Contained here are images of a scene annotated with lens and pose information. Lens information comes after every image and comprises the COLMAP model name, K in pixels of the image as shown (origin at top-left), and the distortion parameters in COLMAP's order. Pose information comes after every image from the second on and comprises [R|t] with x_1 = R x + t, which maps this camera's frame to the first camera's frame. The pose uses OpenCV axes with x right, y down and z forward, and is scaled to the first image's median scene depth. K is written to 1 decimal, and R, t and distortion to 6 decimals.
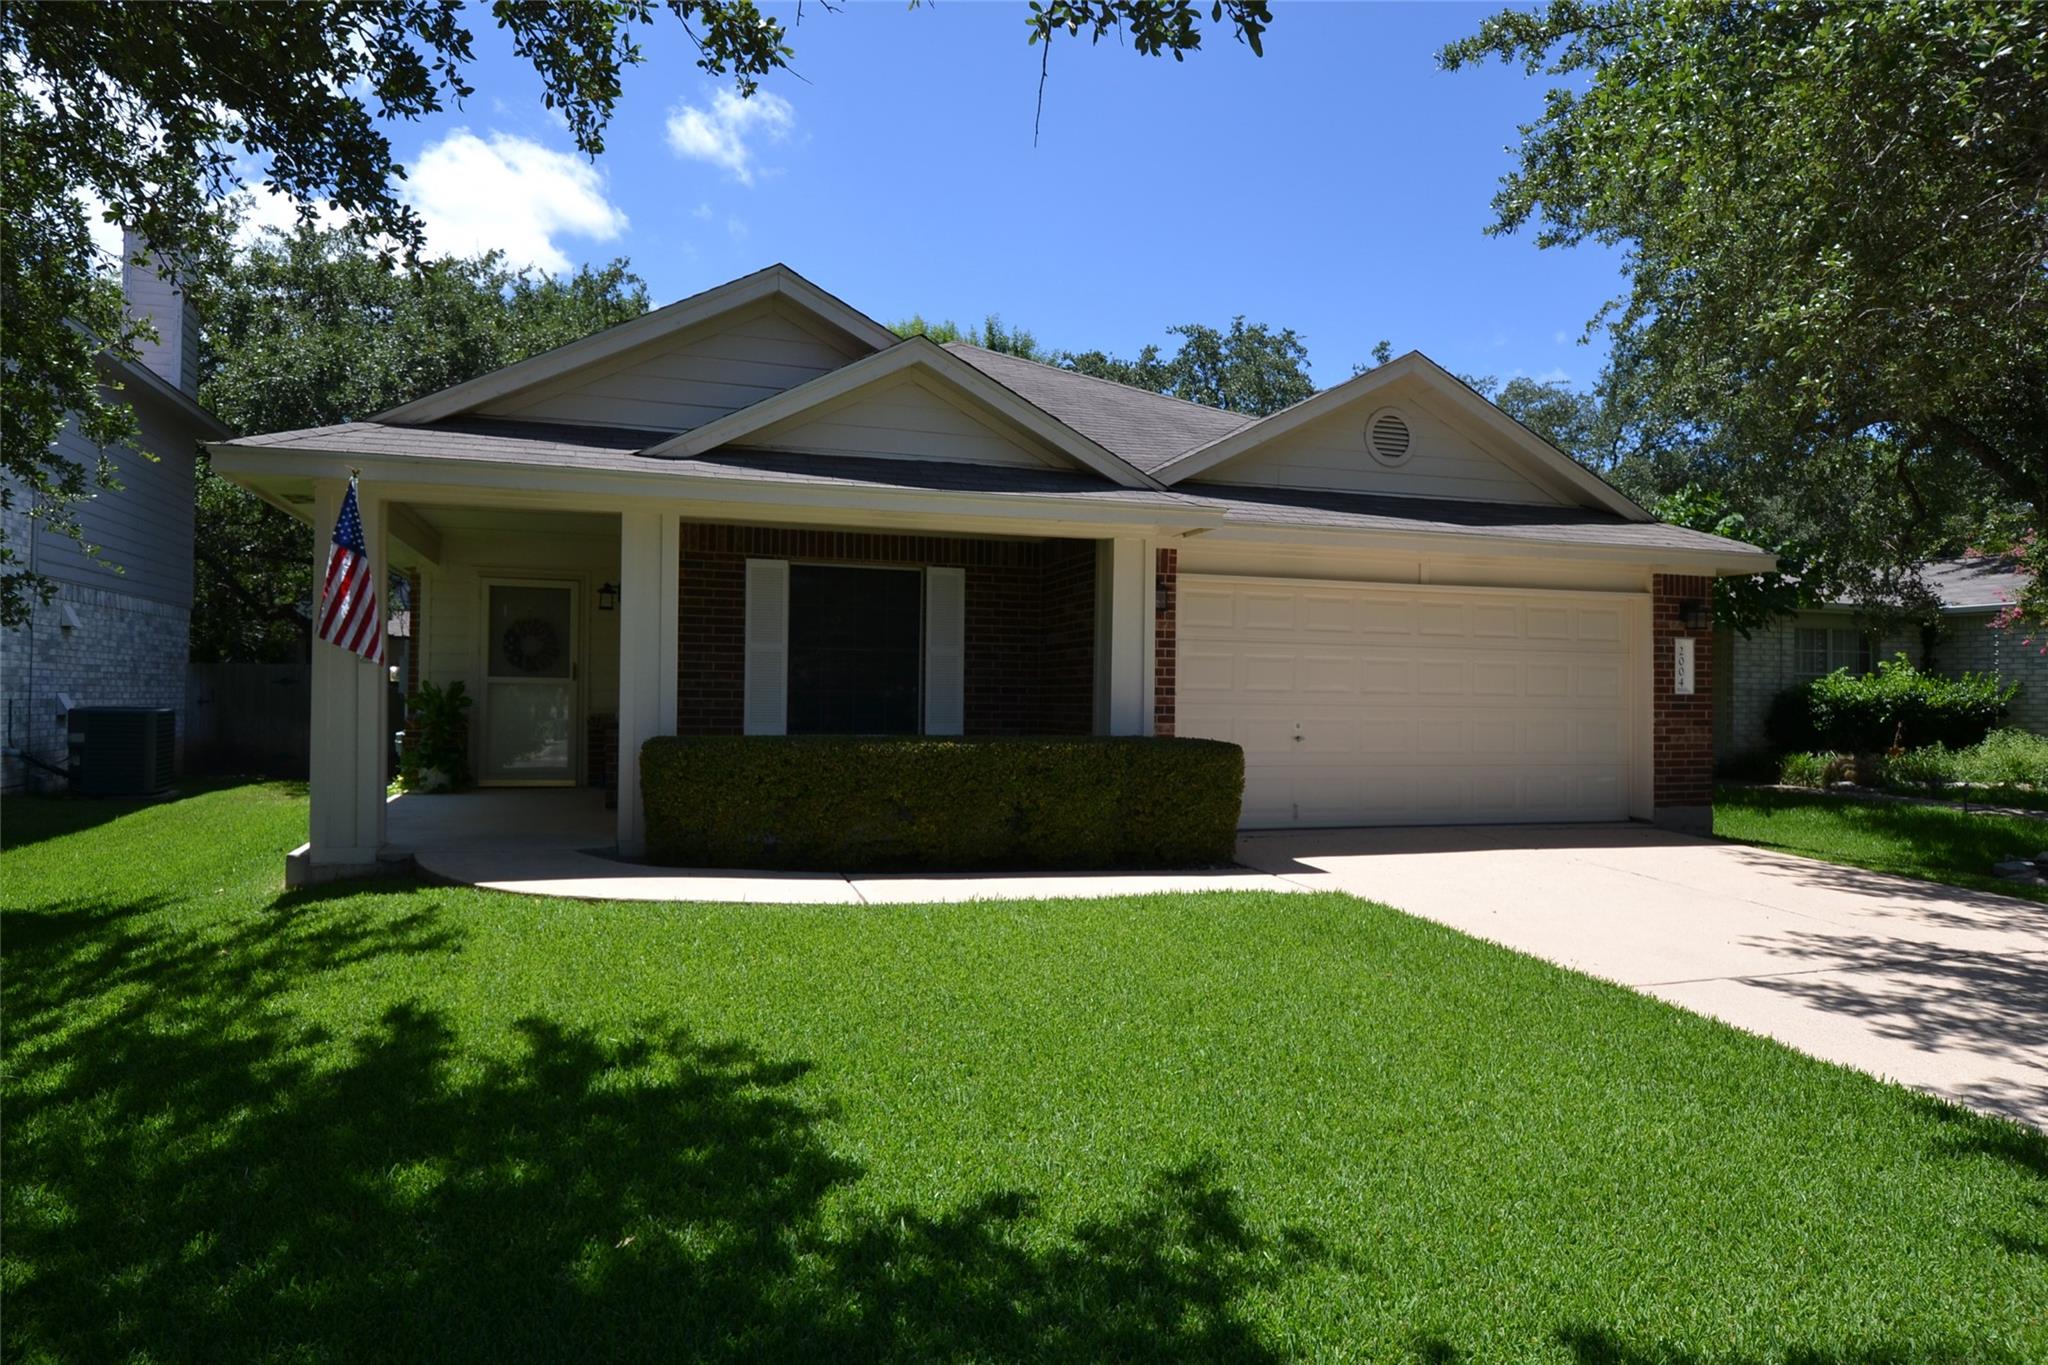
lens RADIAL K [[1227.5, 0, 1023.6], [0, 1227.5, 687.2], [0, 0, 1]] dist [-0.001554, 0.009210]
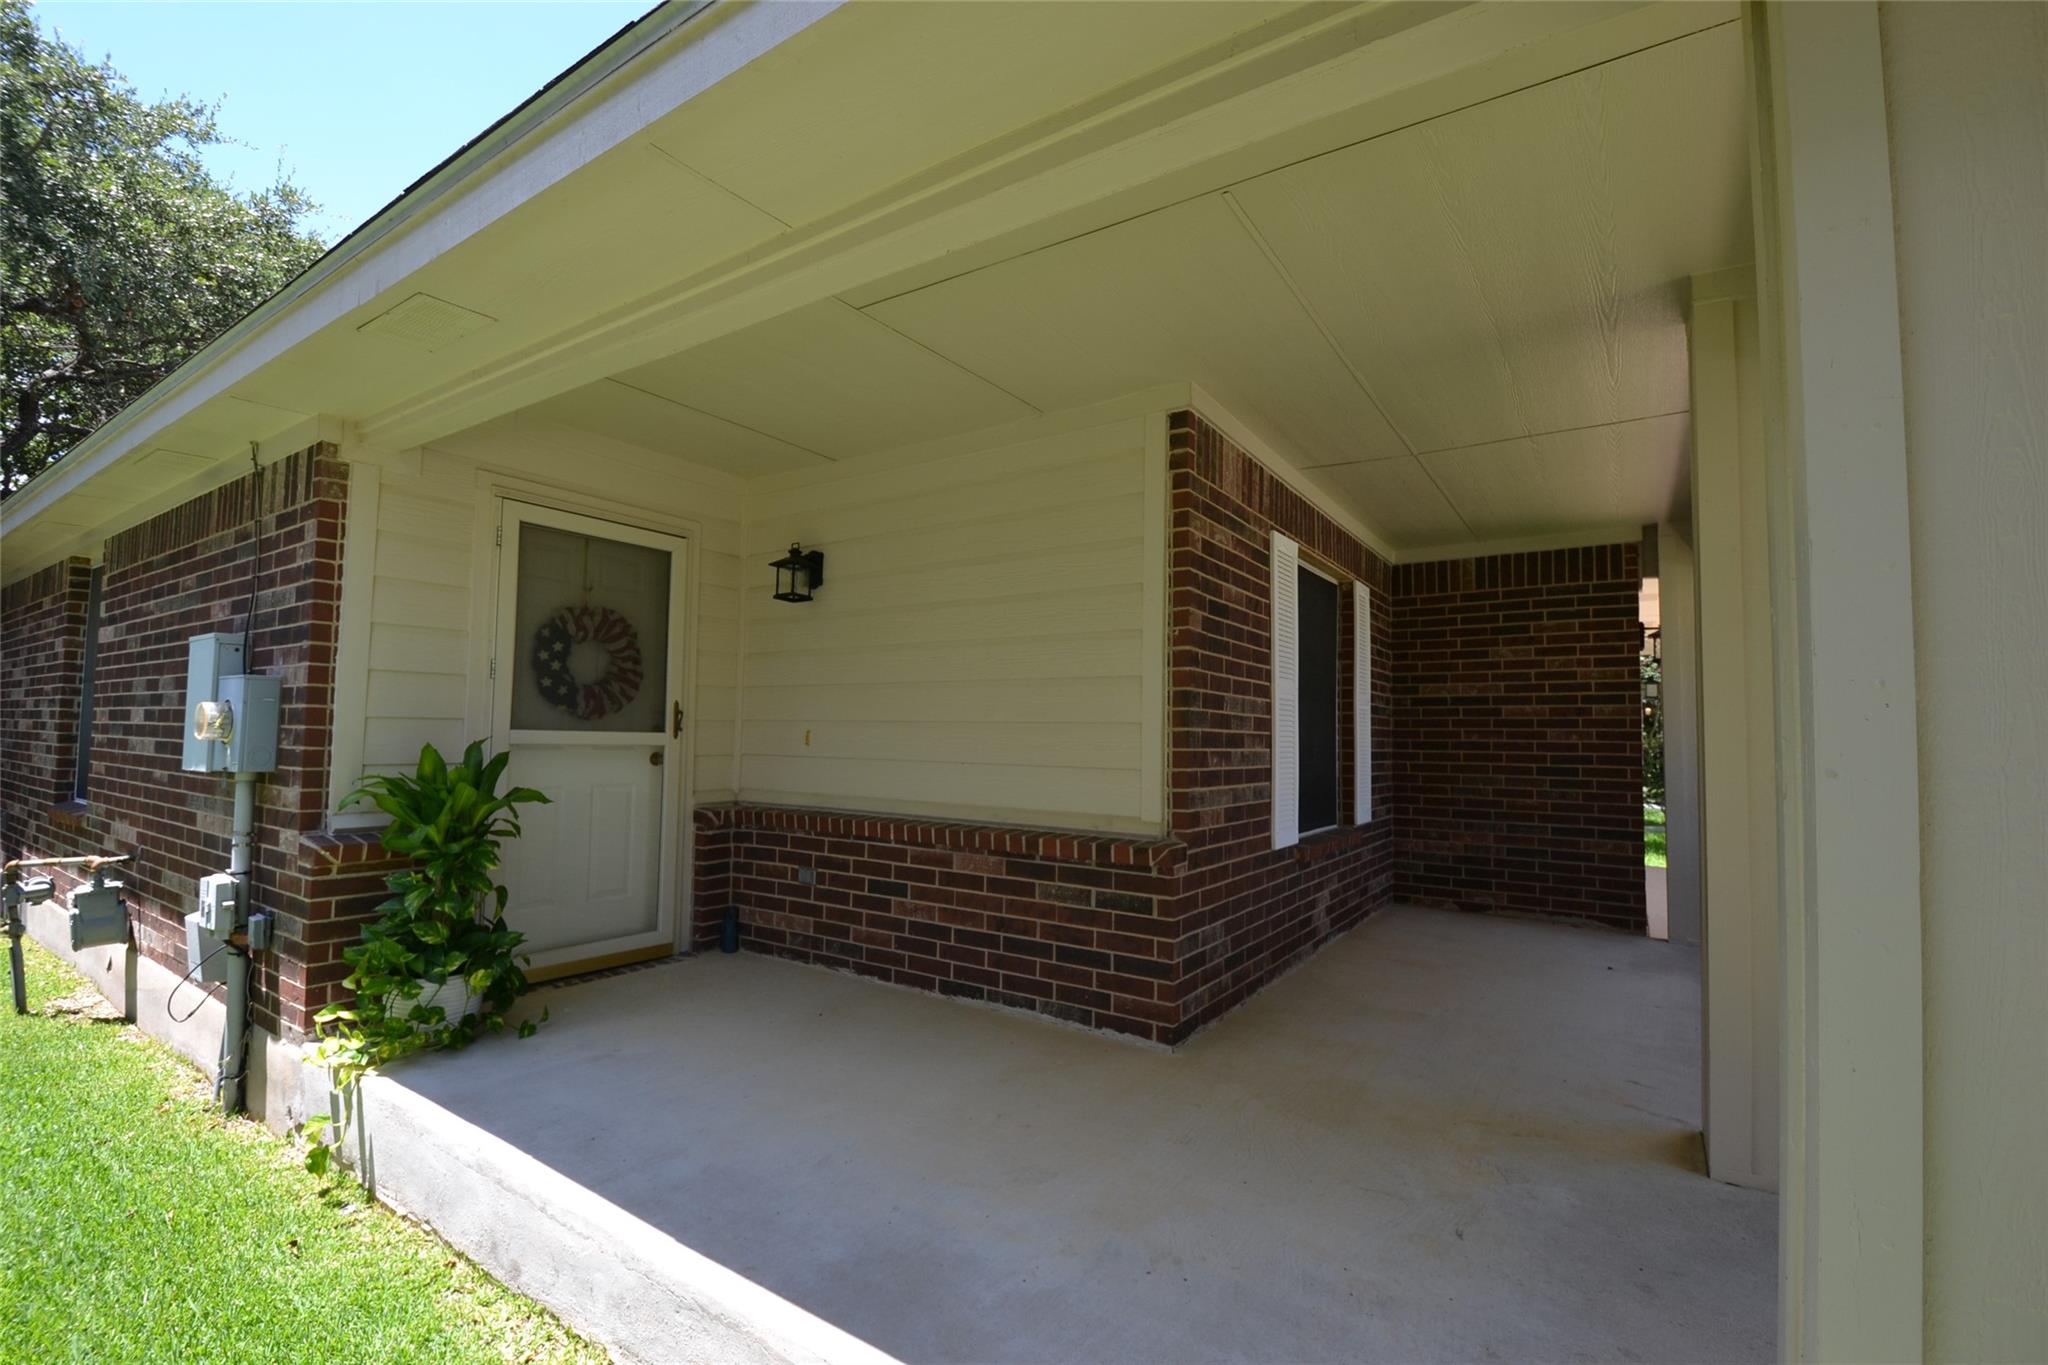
lens RADIAL K [[907.3, 0, 986.3], [0, 907.3, 678.2], [0, 0, 1]] dist [0.003921, -0.014748]
pose [[0.801072, 0.039570, 0.597259, -0.556821], [-0.014509, 0.998803, -0.046713, -0.016381], [-0.598393, 0.028755, 0.800687, 0.727430]]
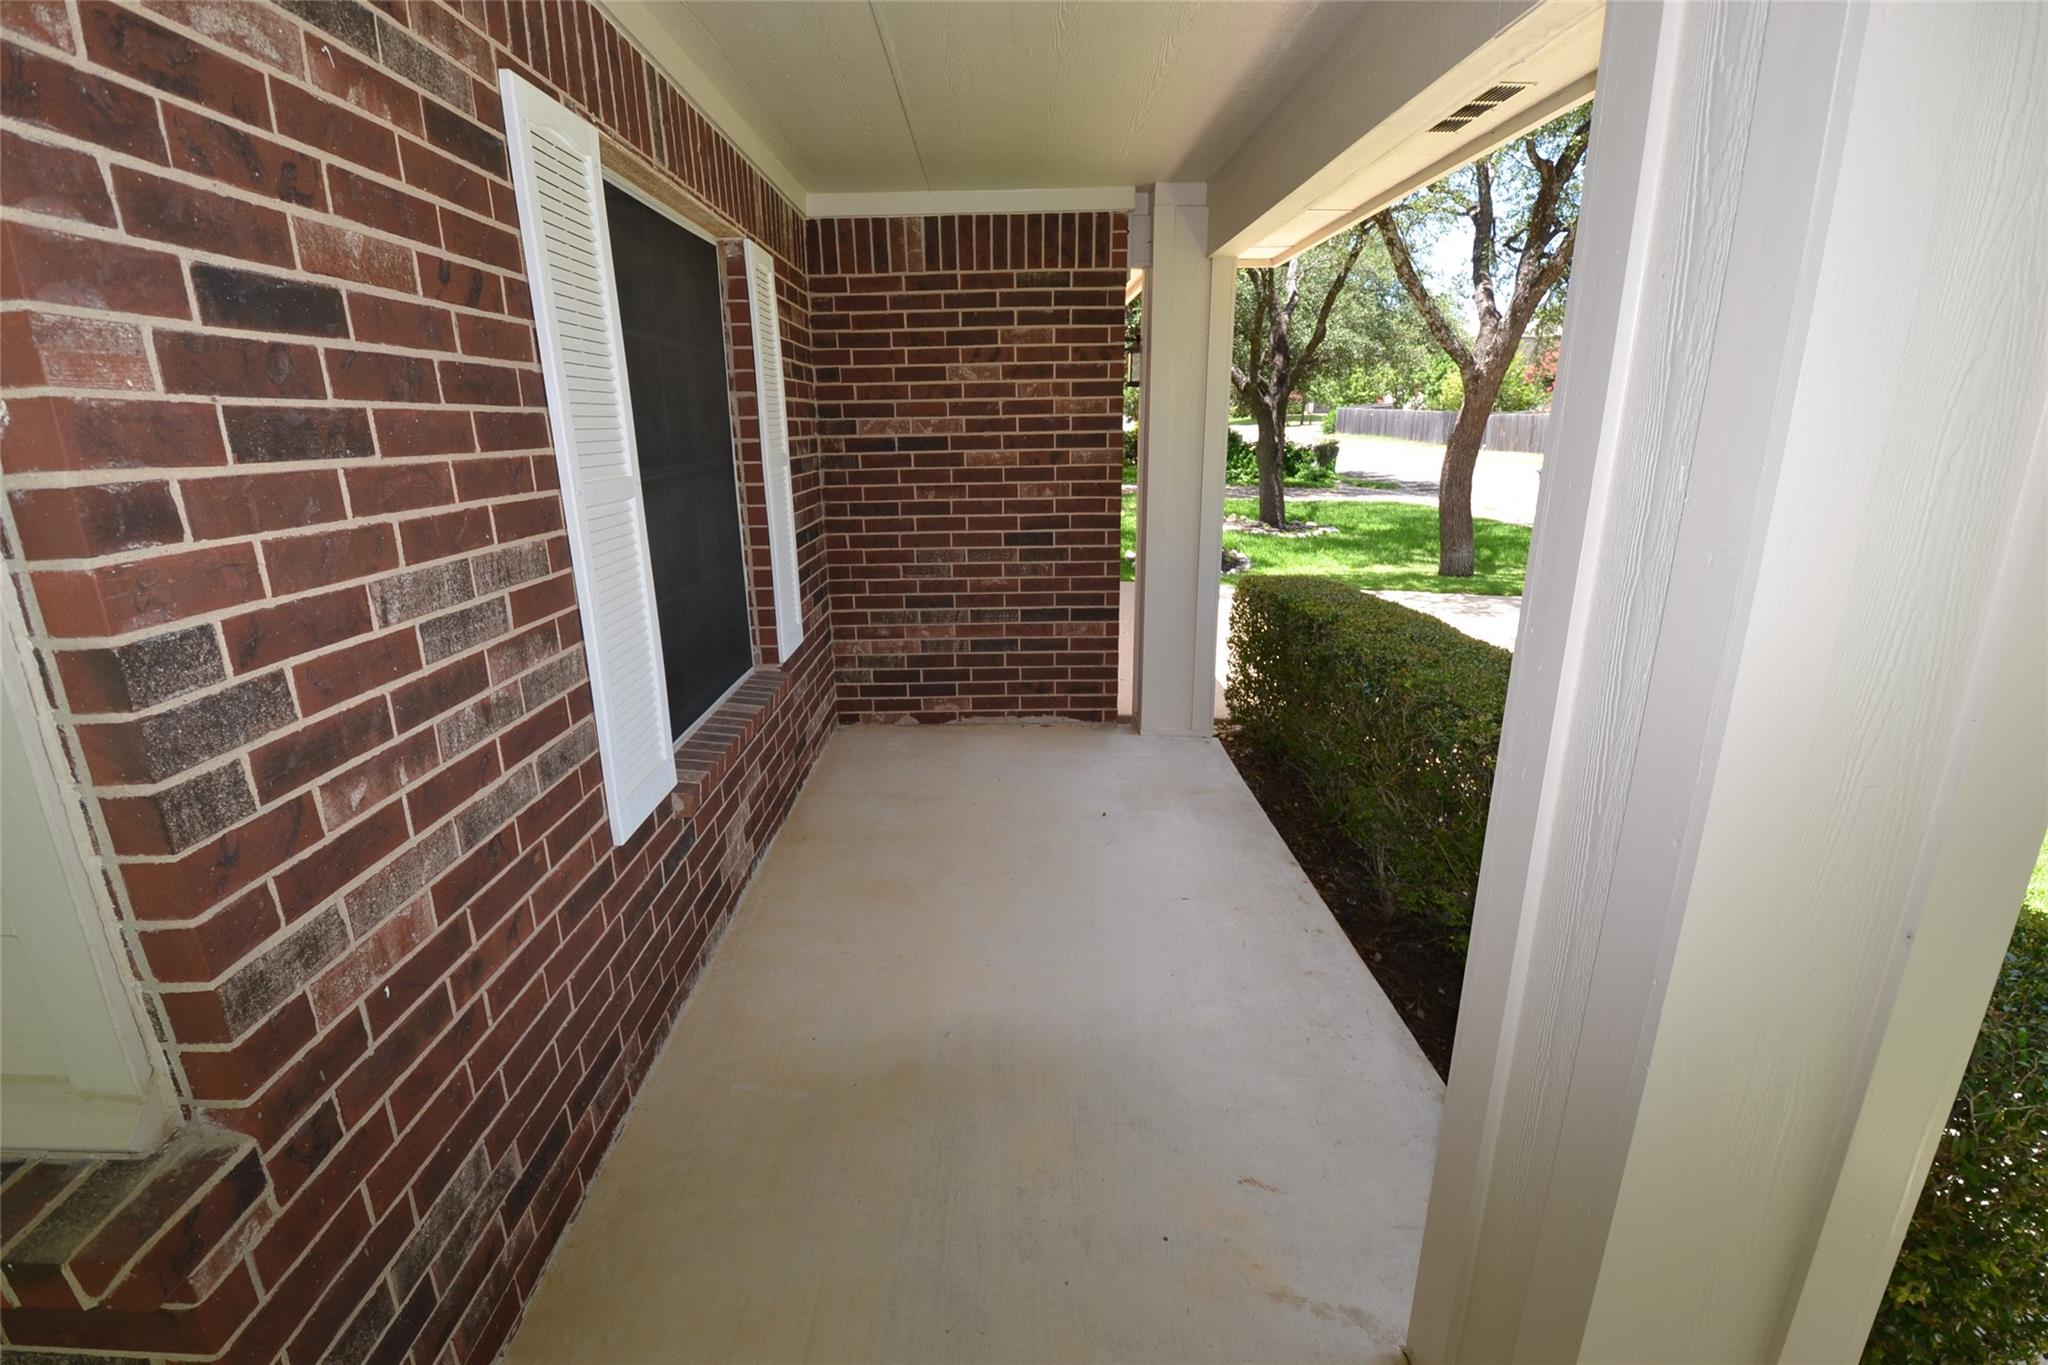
lens RADIAL K [[907.3, 0, 1015.1], [0, 907.3, 682.4], [0, 0, 1]] dist [0.003921, -0.014748]
pose [[0.294150, -0.280656, 0.913624, -0.357151], [0.006714, 0.956497, 0.291665, -0.048608], [-0.955736, -0.079659, 0.283238, 0.841176]]
